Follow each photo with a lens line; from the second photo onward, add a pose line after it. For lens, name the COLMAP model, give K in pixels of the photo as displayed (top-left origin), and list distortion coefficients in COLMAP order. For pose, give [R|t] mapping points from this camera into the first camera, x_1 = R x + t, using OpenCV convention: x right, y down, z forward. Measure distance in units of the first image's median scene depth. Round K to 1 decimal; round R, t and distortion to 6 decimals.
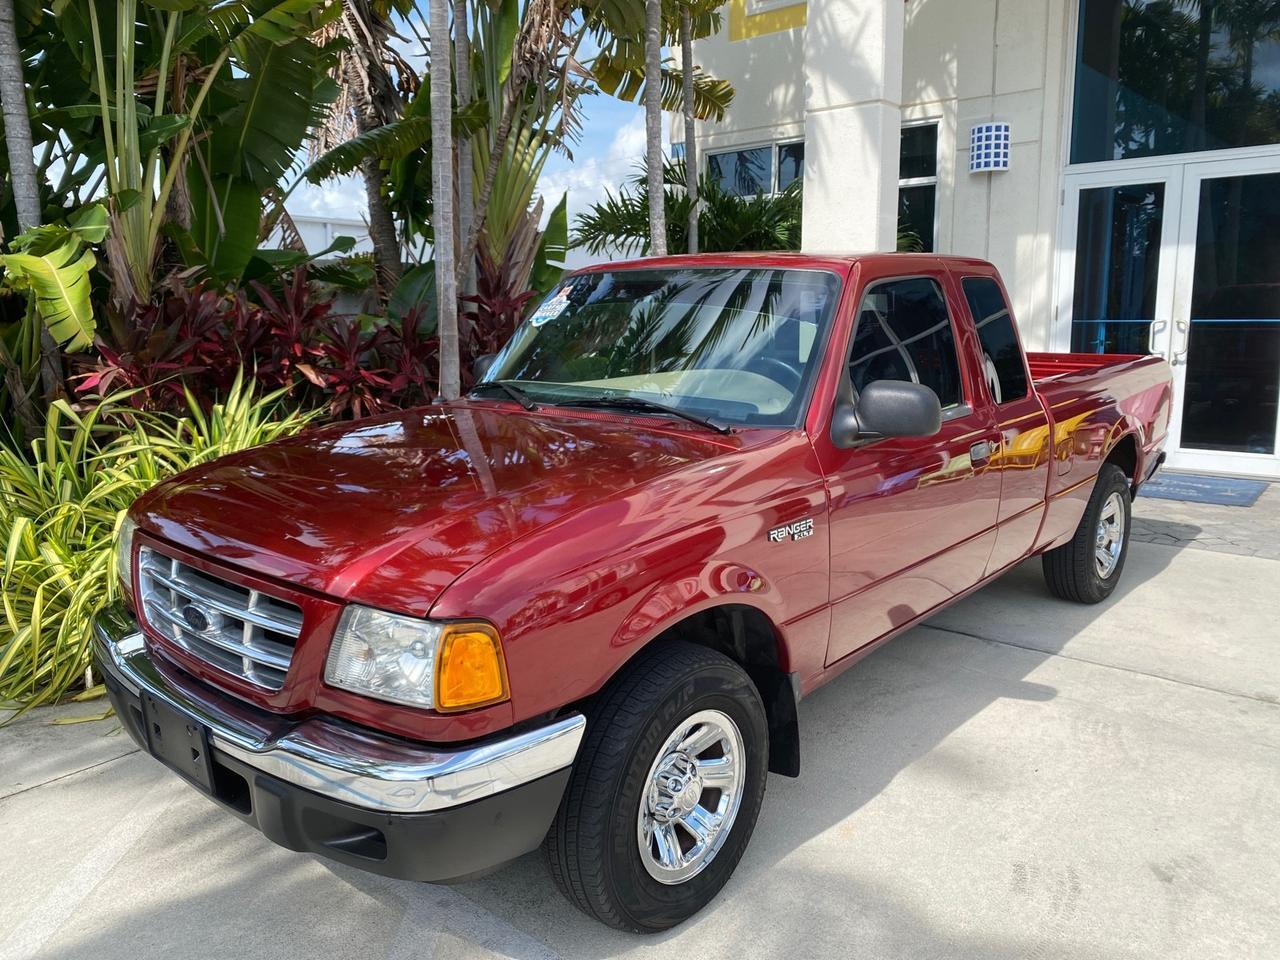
lens RADIAL K [[1004.4, 0, 645.5], [0, 1004.4, 472.2], [0, 0, 1]] dist [0.002447, -0.000122]
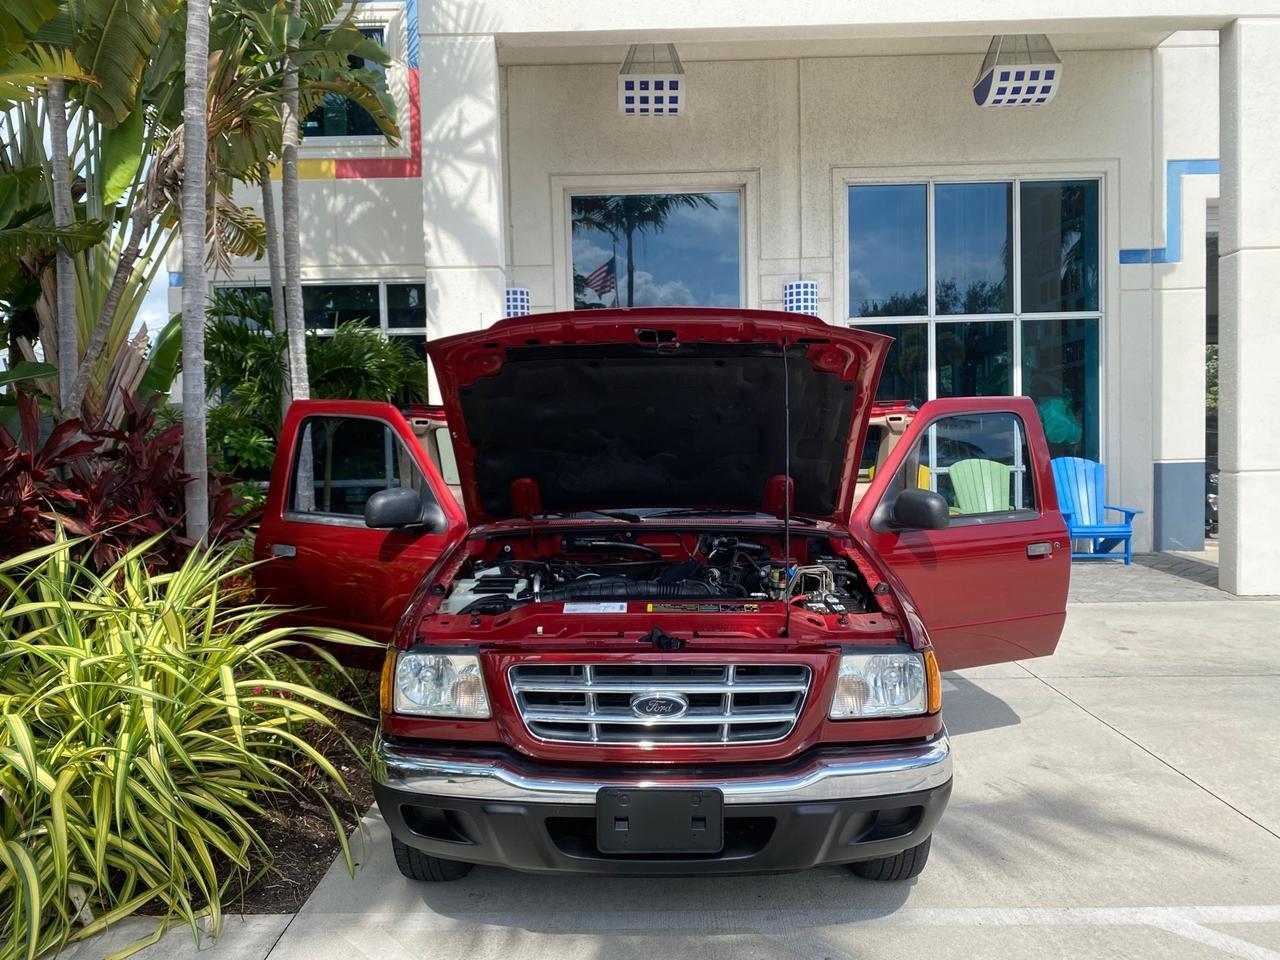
lens RADIAL K [[994.4, 0, 639.6], [0, 994.4, 476.0], [0, 0, 1]] dist [0.004194, -0.001505]
pose [[0.756484, -0.034457, 0.653104, -0.506617], [0.116979, 0.989636, -0.083284, -0.009243], [-0.643465, 0.139403, 0.752675, 0.054759]]
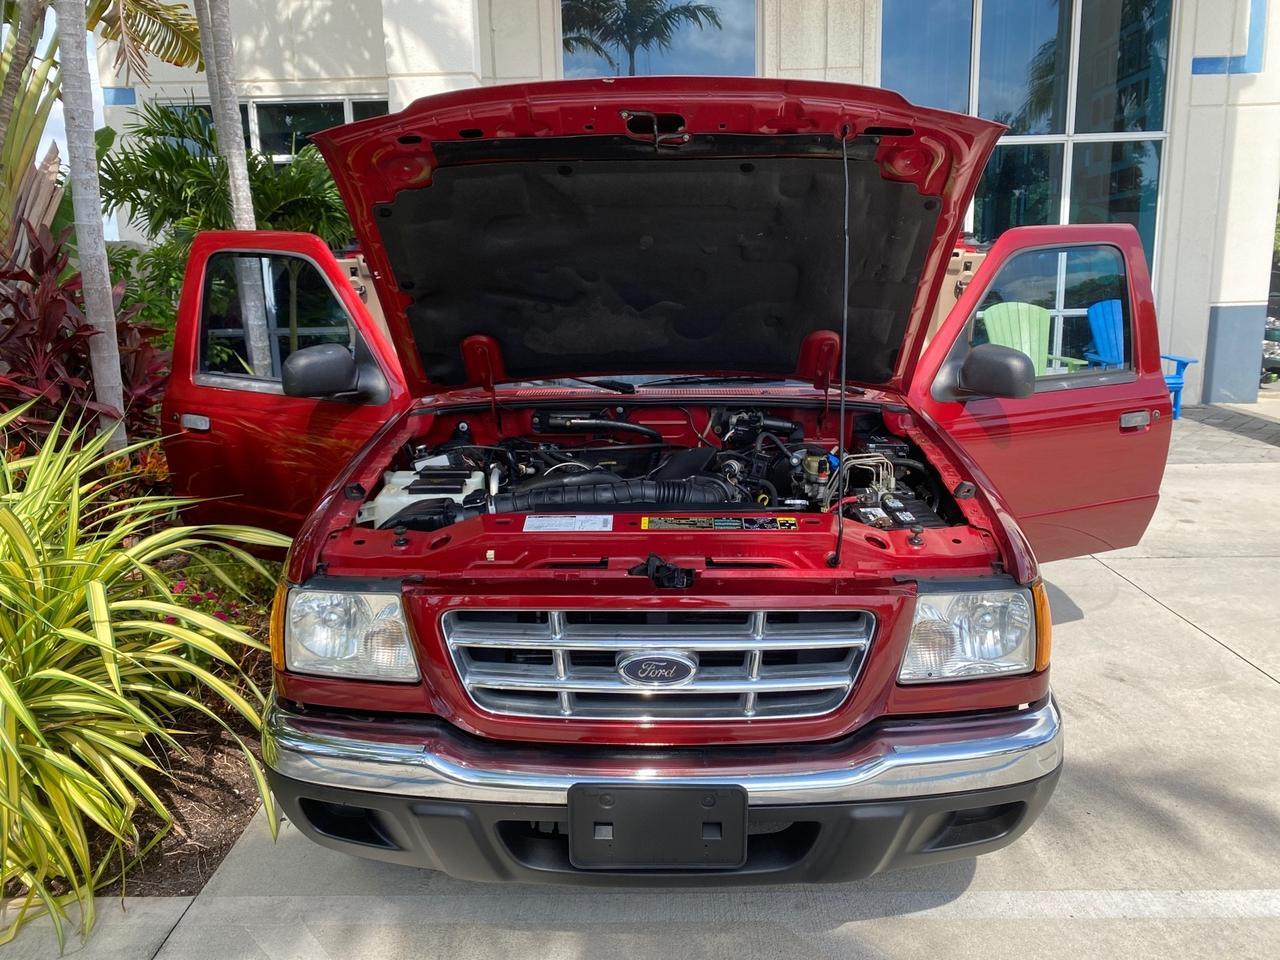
lens RADIAL K [[992.2, 0, 637.7], [0, 992.2, 475.1], [0, 0, 1]] dist [0.003733, 0.001652]
pose [[0.760553, -0.136373, 0.634792, -0.398740], [0.118347, 0.990432, 0.070983, -0.027739], [-0.638399, 0.021139, 0.769416, 0.170102]]
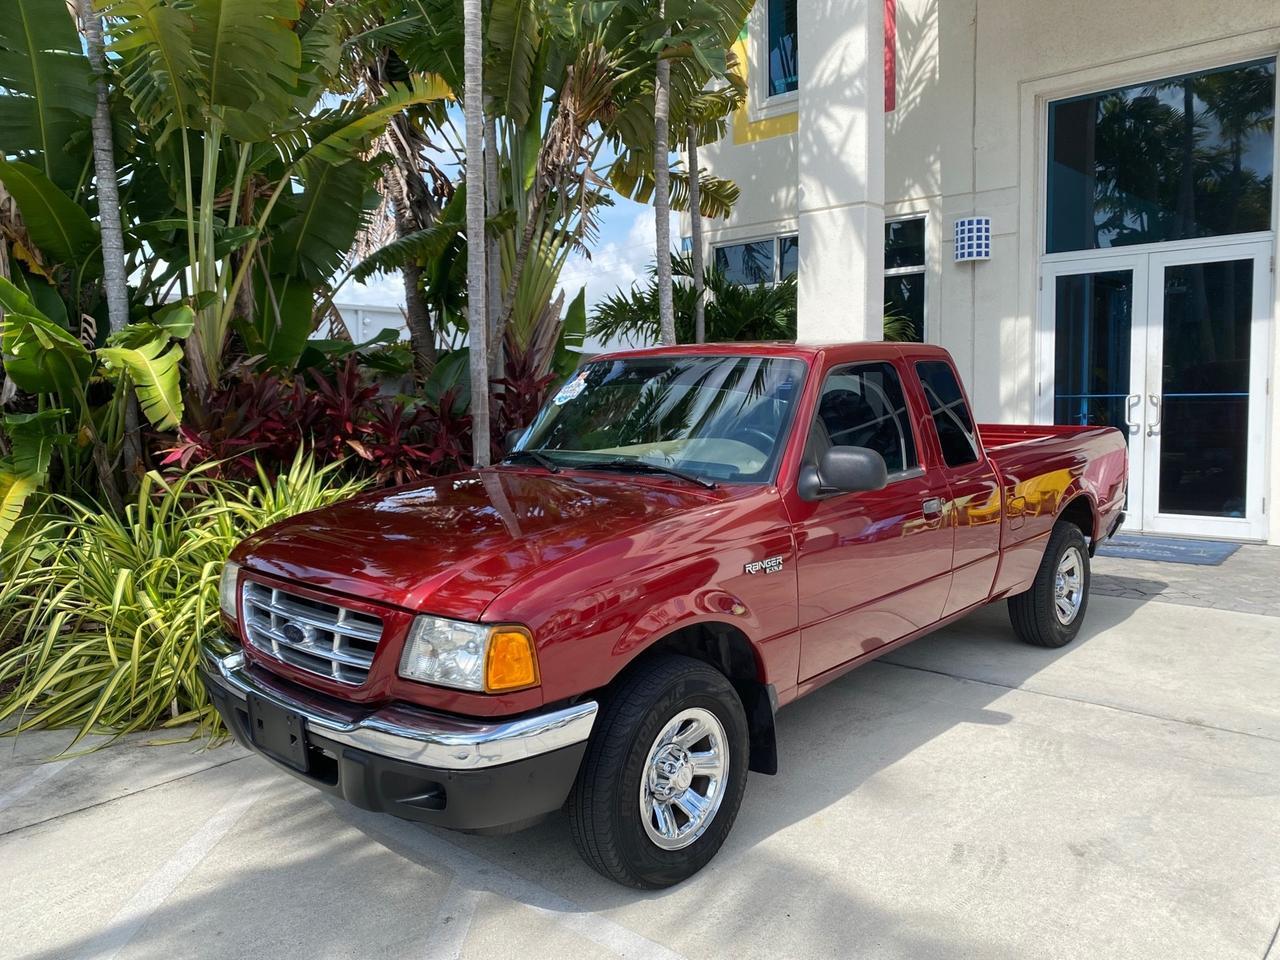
lens RADIAL K [[1006.5, 0, 639.8], [0, 1006.5, 468.8], [0, 0, 1]] dist [0.004916, -0.004222]
pose [[0.999669, -0.007280, -0.024683, 0.010931], [0.005258, 0.996697, -0.081038, 0.018293], [0.025191, 0.080881, 0.996405, -0.120749]]
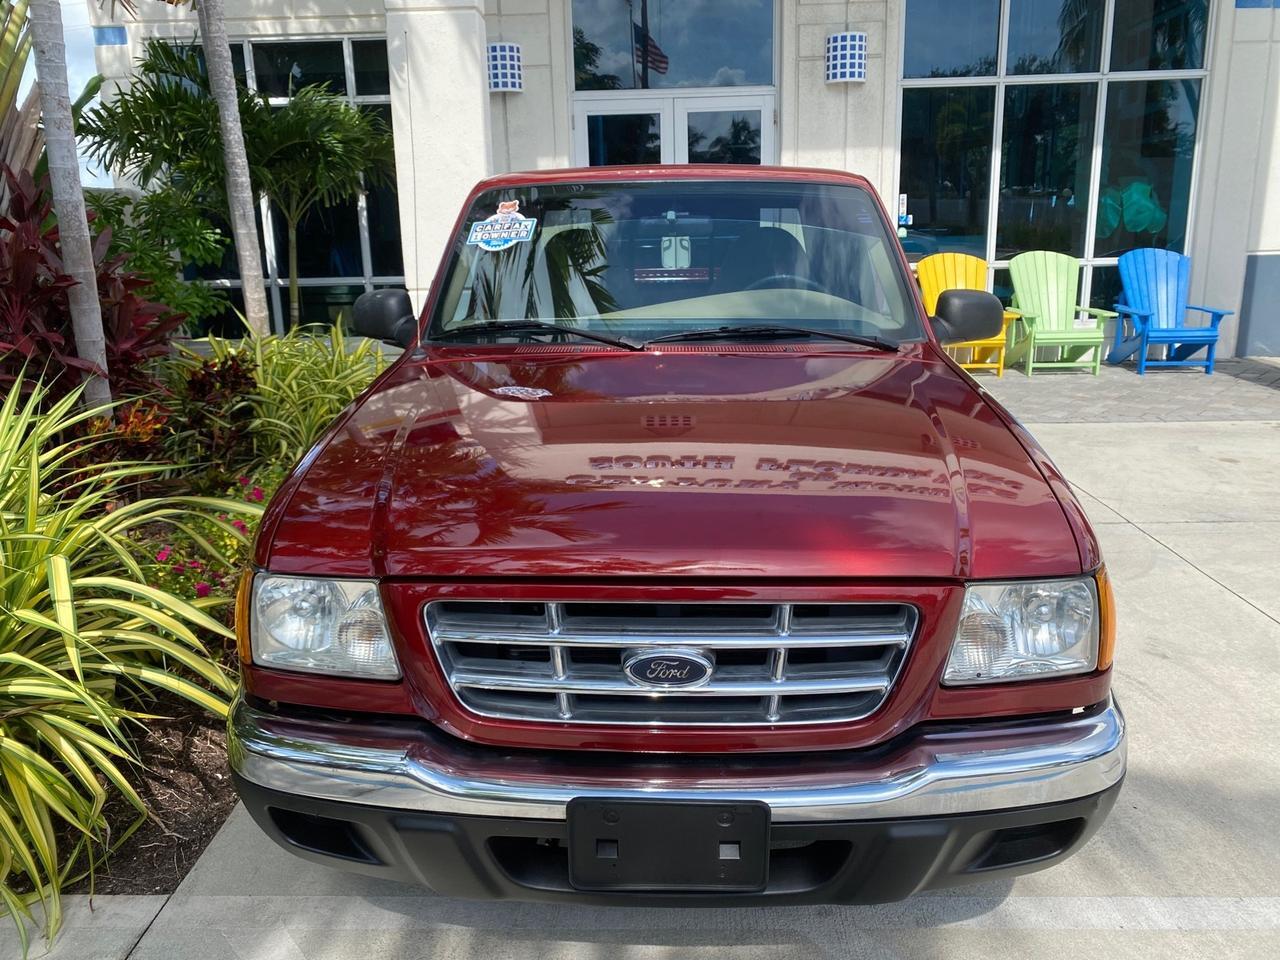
lens RADIAL K [[993.3, 0, 634.6], [0, 993.3, 474.1], [0, 0, 1]] dist [0.001465, 0.001987]
pose [[0.770084, -0.164599, 0.616342, -0.369869], [0.118080, 0.986224, 0.115845, -0.030664], [-0.626919, -0.016433, 0.778911, 0.202617]]
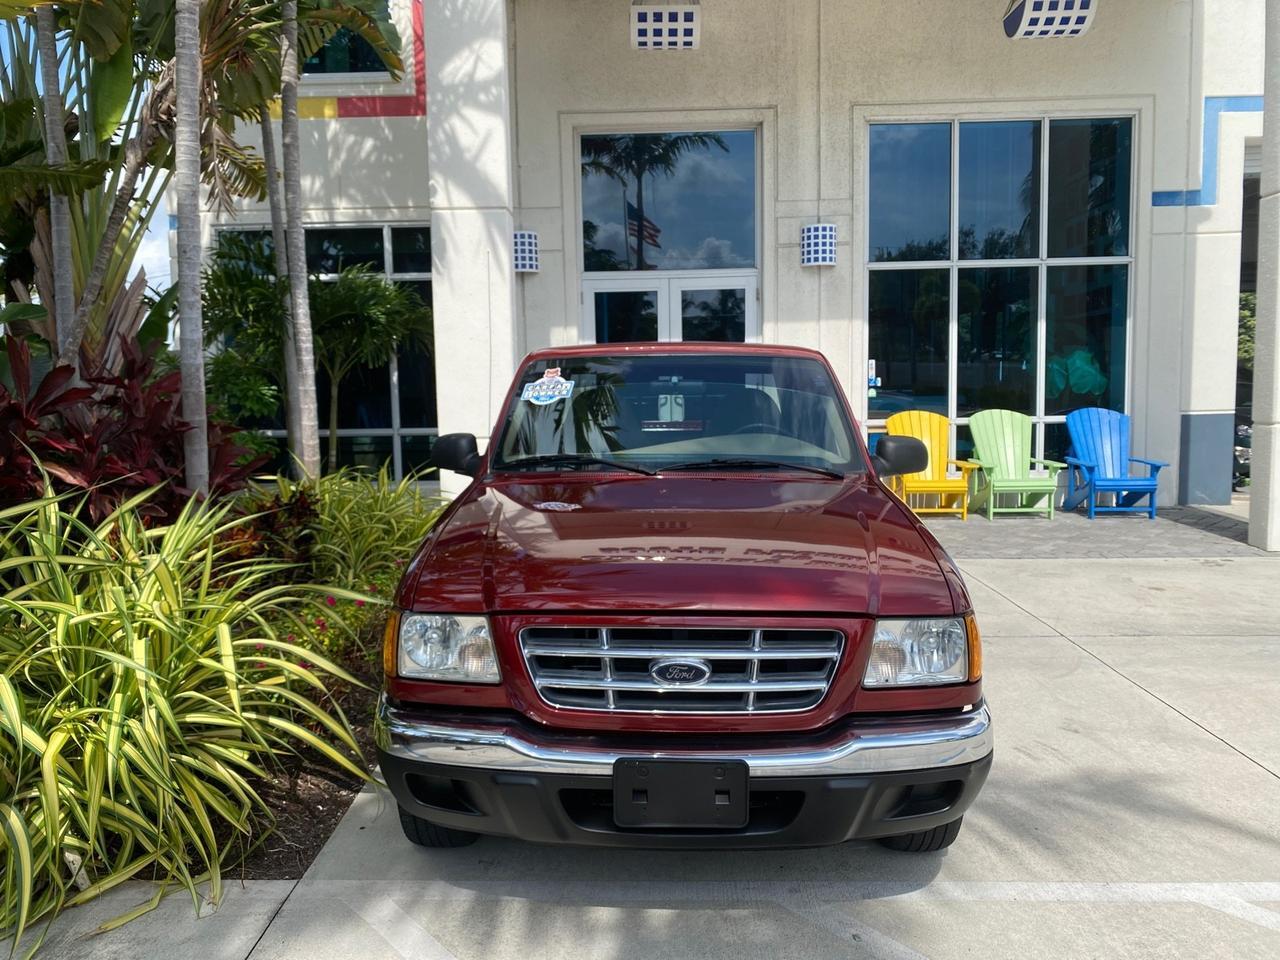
lens RADIAL K [[996.9, 0, 630.7], [0, 996.9, 475.4], [0, 0, 1]] dist [0.002129, 0.000123]
pose [[0.767443, -0.063450, 0.637969, -0.488190], [0.112127, 0.993037, -0.036119, -0.012792], [-0.631236, 0.099253, 0.769214, 0.085021]]
